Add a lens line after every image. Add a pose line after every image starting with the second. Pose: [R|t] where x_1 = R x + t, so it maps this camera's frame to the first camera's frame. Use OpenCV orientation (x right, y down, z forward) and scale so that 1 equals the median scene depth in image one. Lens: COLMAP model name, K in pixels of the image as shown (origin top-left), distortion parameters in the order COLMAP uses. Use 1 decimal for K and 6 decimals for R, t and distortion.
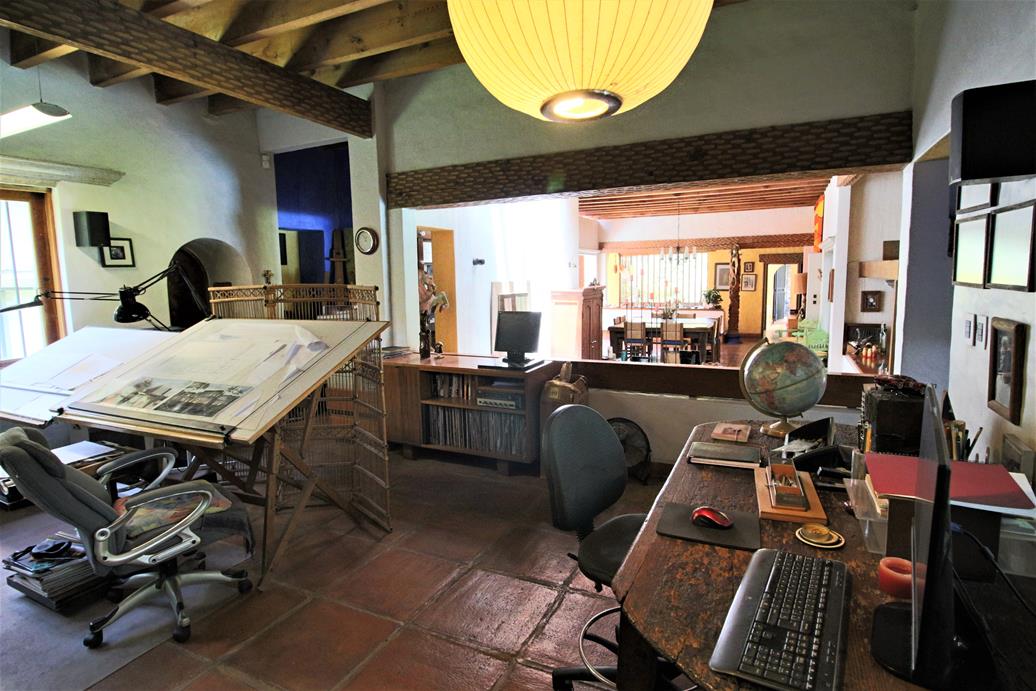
lens RADIAL K [[535.1, 0, 519.2], [0, 535.1, 341.2], [0, 0, 1]] dist [-0.006665, -0.010945]
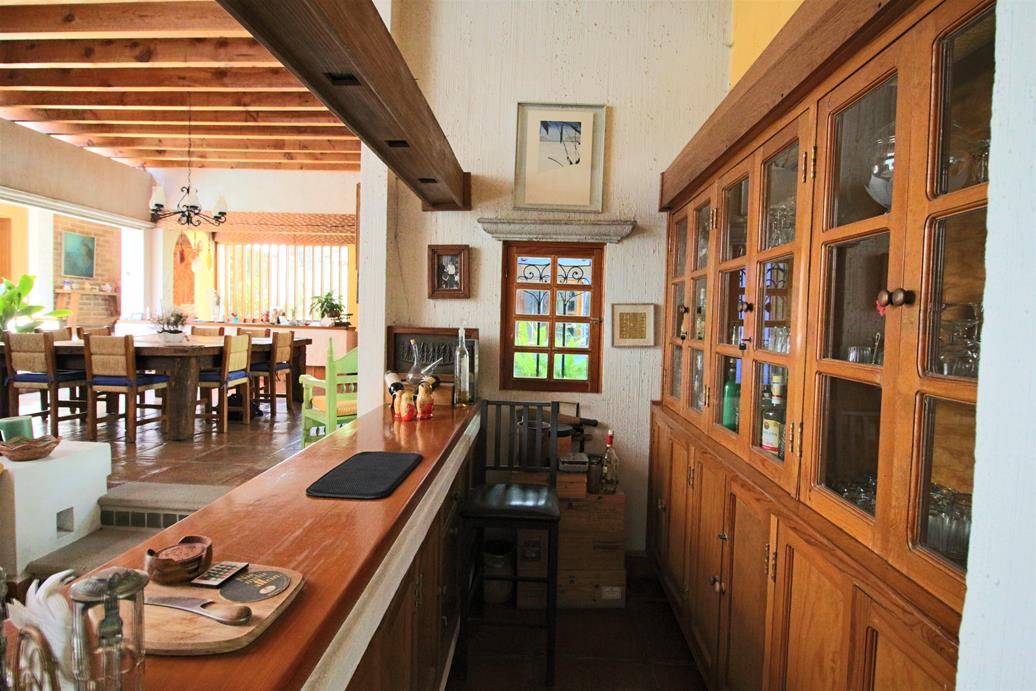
lens RADIAL K [[535.1, 0, 519.9], [0, 535.1, 344.7], [0, 0, 1]] dist [-0.006665, -0.010945]
pose [[0.918093, 0.025293, 0.395557, 0.548333], [0.003151, 0.997465, -0.071095, 0.006649], [-0.396352, 0.066518, 0.915686, 0.615014]]
